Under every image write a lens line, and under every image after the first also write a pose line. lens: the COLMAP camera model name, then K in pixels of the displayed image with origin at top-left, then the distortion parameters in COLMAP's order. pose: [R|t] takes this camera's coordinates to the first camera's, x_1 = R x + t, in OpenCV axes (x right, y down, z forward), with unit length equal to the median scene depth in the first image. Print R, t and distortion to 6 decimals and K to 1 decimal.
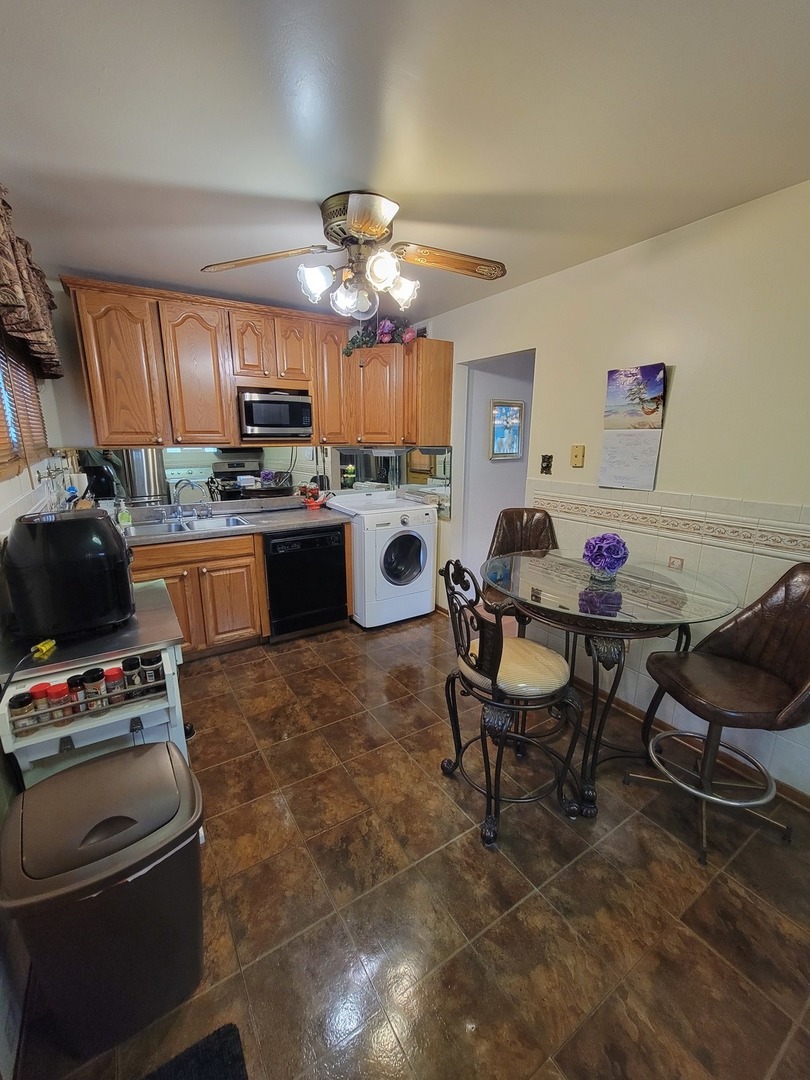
lens RADIAL K [[441.2, 0, 399.0], [0, 441.2, 543.3], [0, 0, 1]] dist [-0.006563, 0.003076]
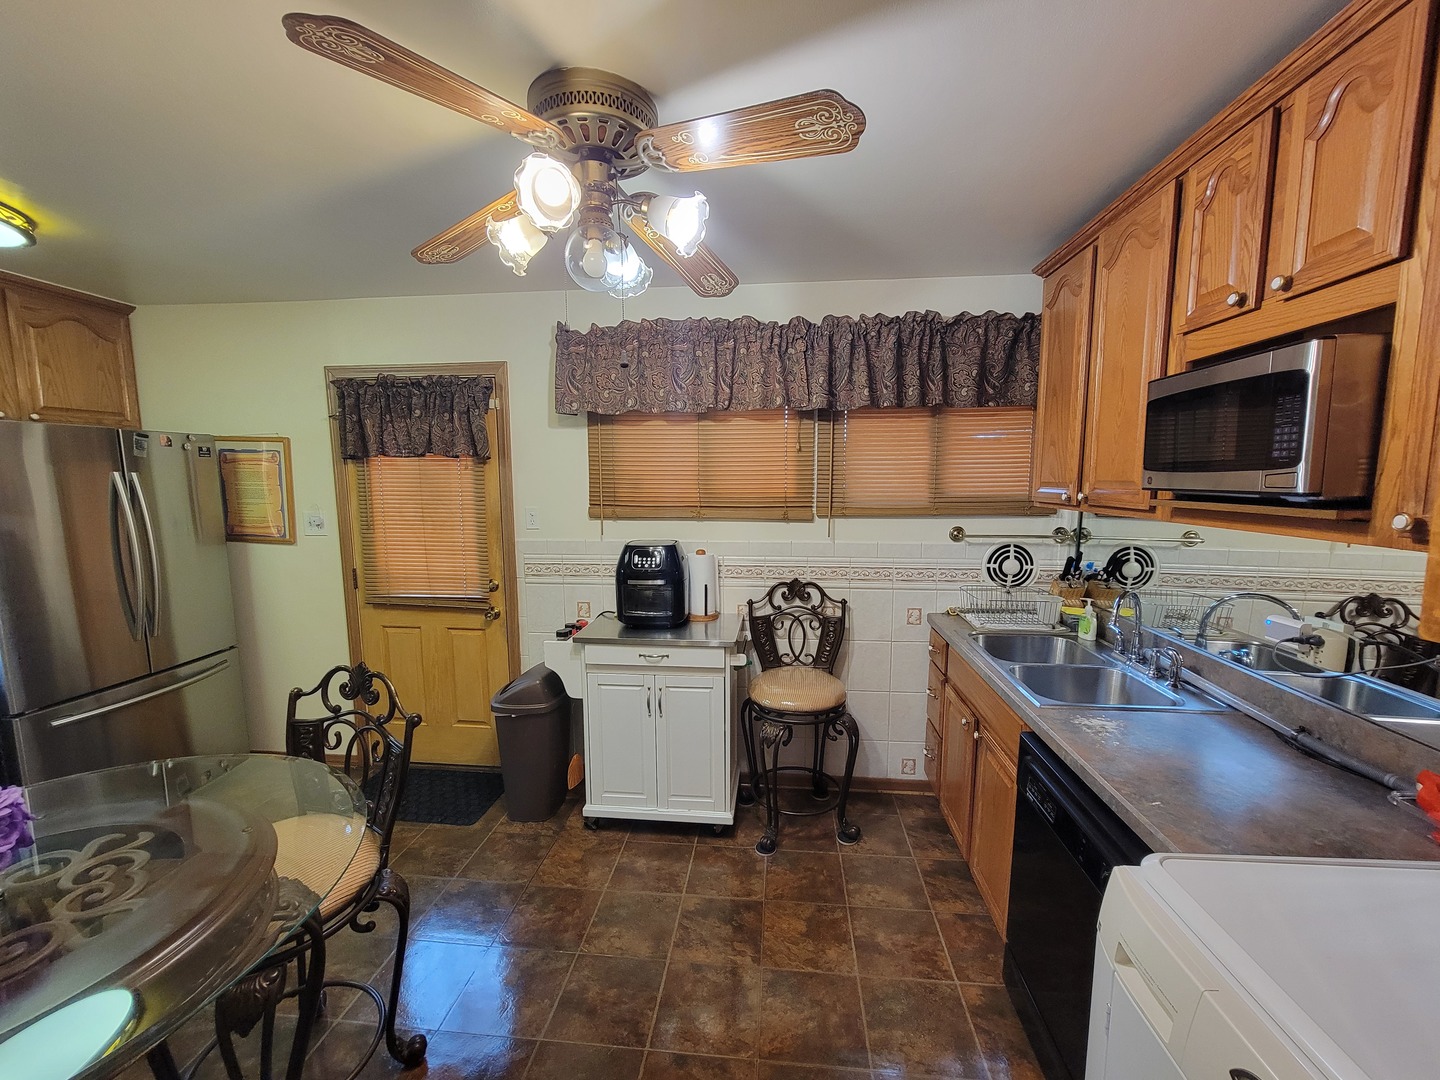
lens RADIAL K [[588.3, 0, 724.9], [0, 588.3, 544.2], [0, 0, 1]] dist [-0.006563, 0.003076]
pose [[-0.609527, 0.089853, -0.787657, 0.303742], [-0.185013, 0.949998, 0.251544, -0.296092], [0.770874, 0.299050, -0.562426, 1.147890]]
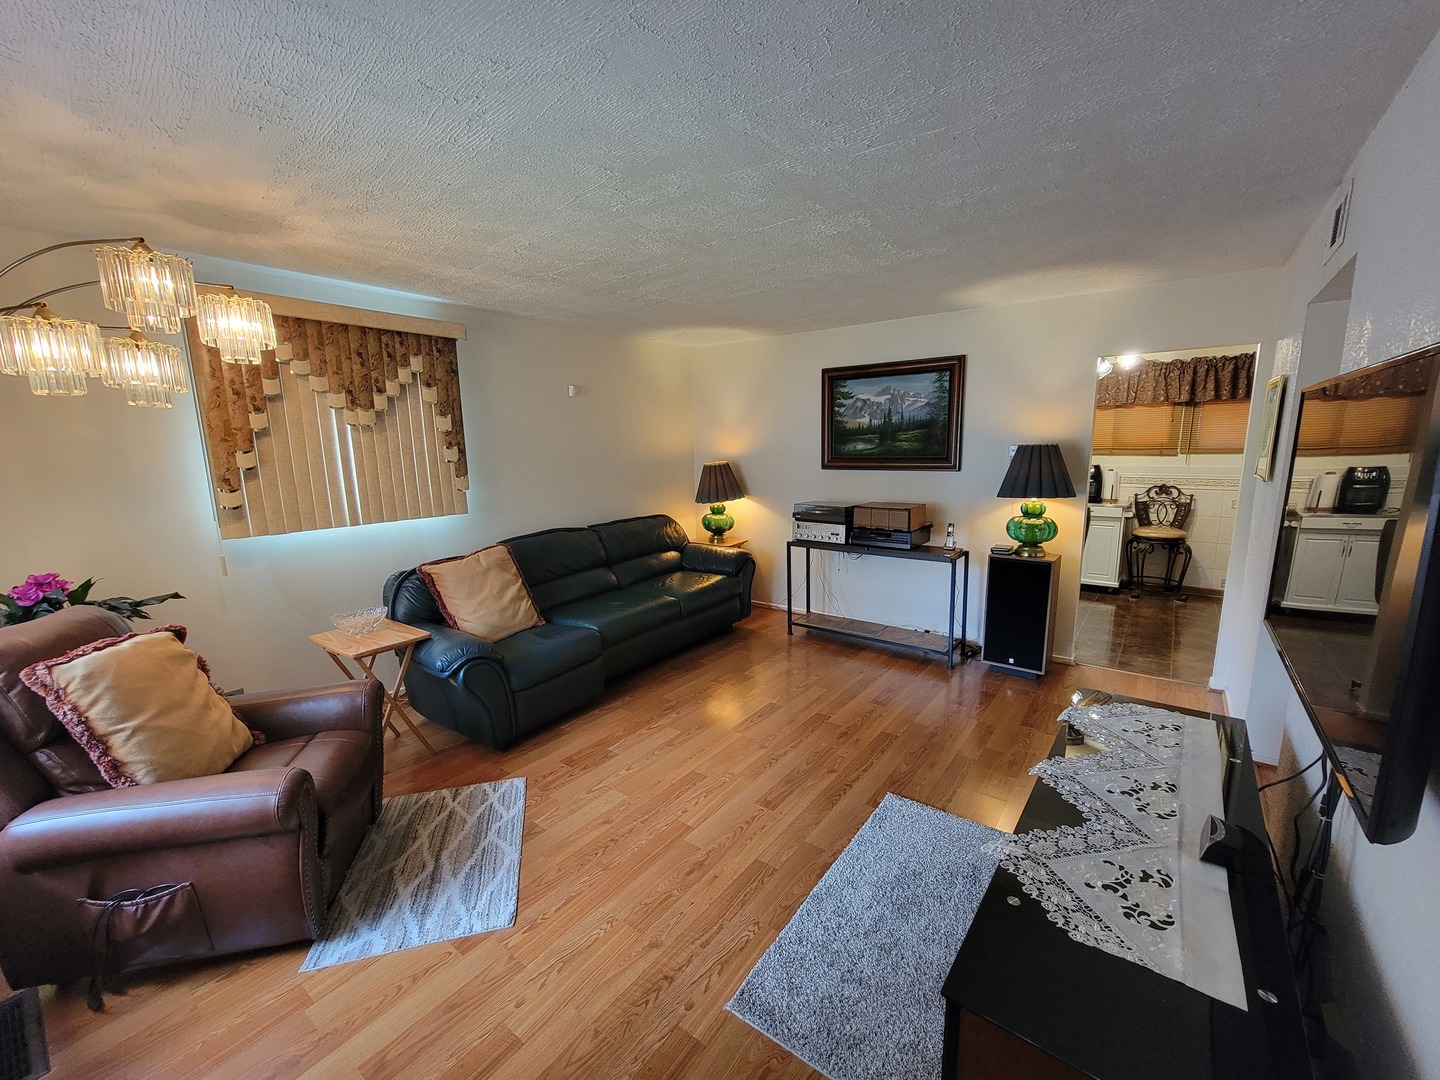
lens RADIAL K [[588.3, 0, 725.7], [0, 588.3, 546.0], [0, 0, 1]] dist [-0.006563, 0.003076]
pose [[-0.937623, 0.071796, -0.340159, 1.625085], [-0.068234, 0.921408, 0.382560, -0.496059], [0.340891, 0.381907, -0.859034, 2.035789]]
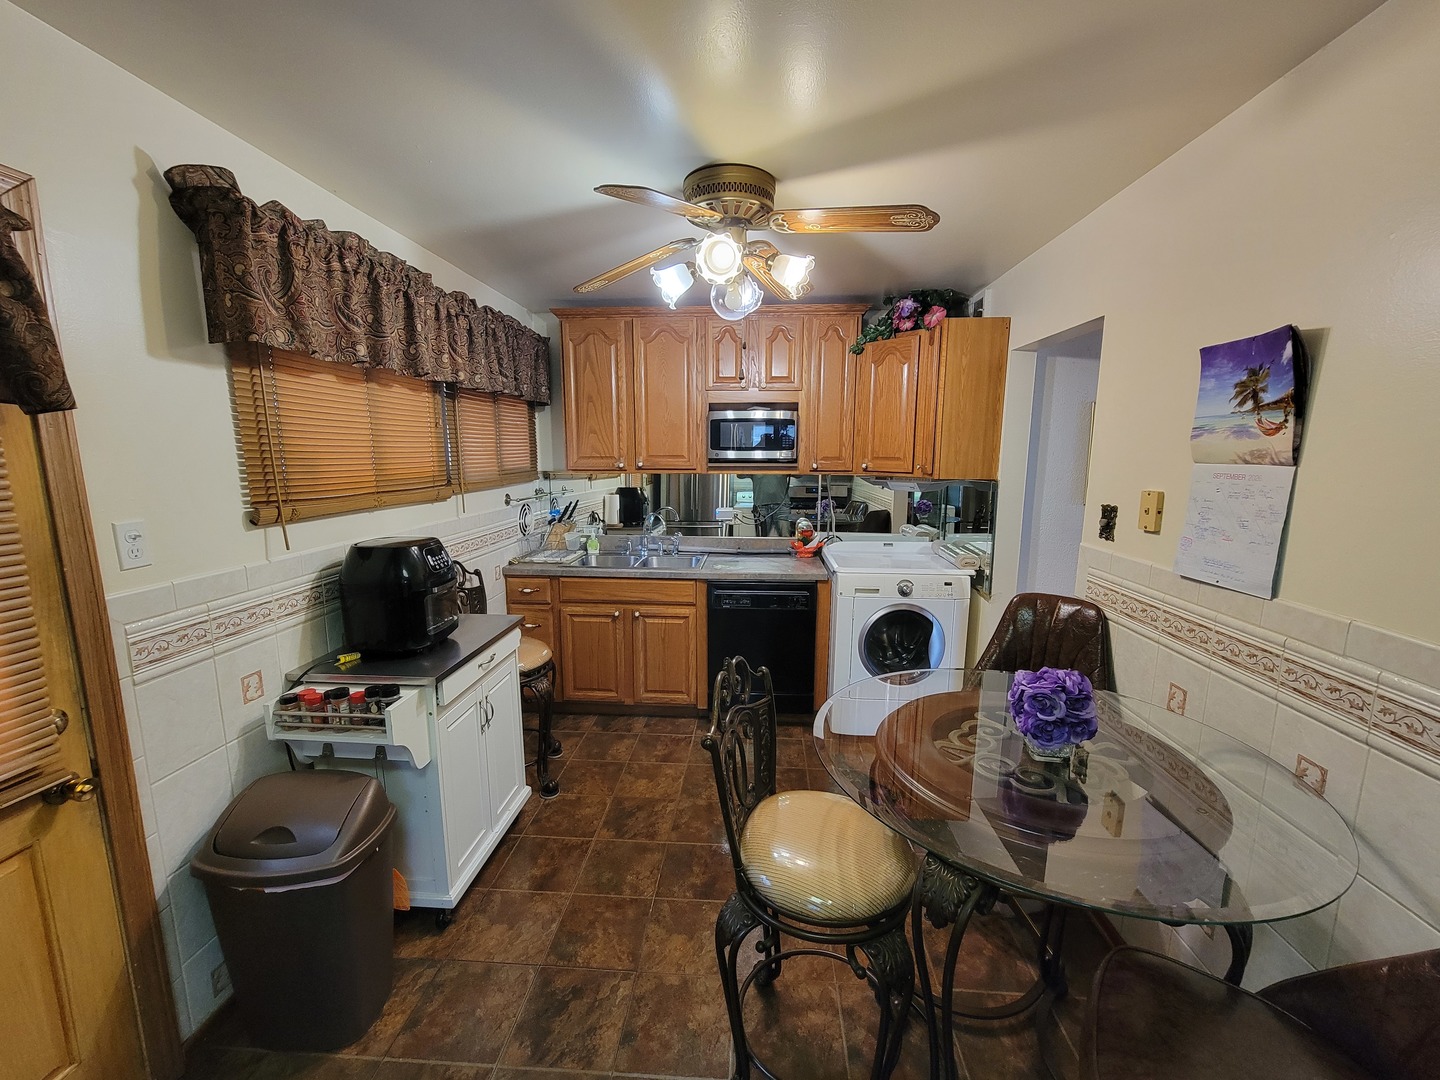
lens RADIAL K [[588.3, 0, 716.8], [0, 588.3, 547.6], [0, 0, 1]] dist [-0.006563, 0.003076]
pose [[0.809521, 0.096665, -0.579079, 0.369312], [-0.139280, 0.989814, -0.029478, -0.060145], [0.570331, 0.104517, 0.814739, 0.140317]]
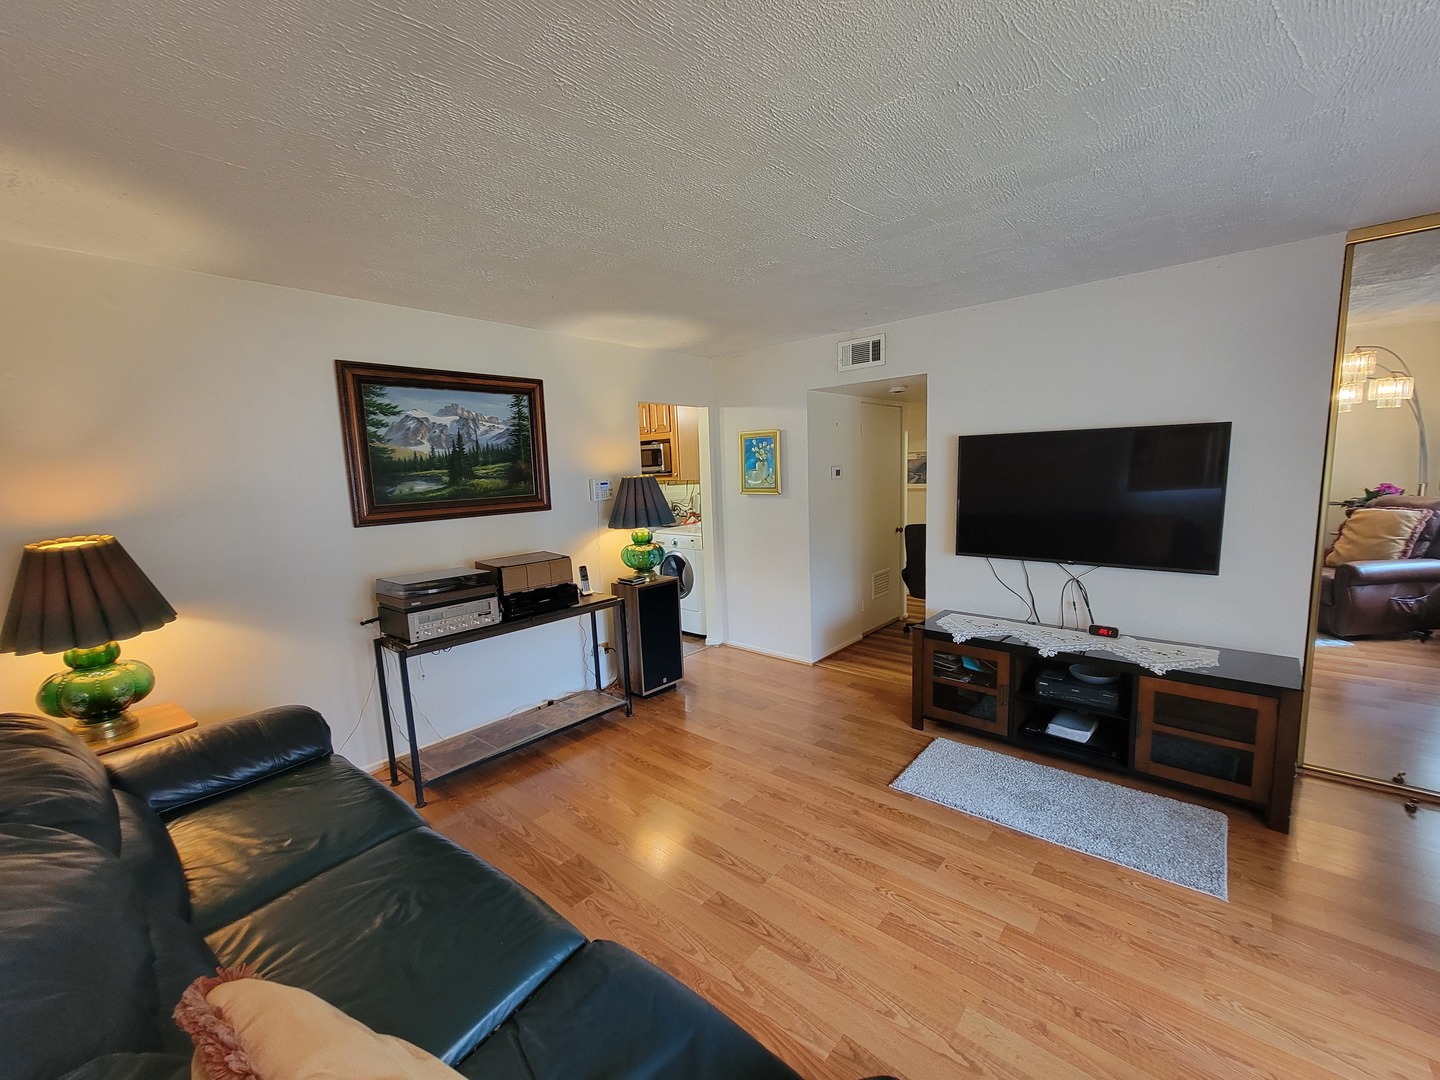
lens RADIAL K [[588.3, 0, 717.0], [0, 588.3, 550.5], [0, 0, 1]] dist [-0.006563, 0.003076]
pose [[0.273254, 0.120630, -0.954348, 1.931972], [-0.186848, 0.979866, 0.070356, -0.201184], [0.943621, 0.159093, 0.290292, 0.815908]]
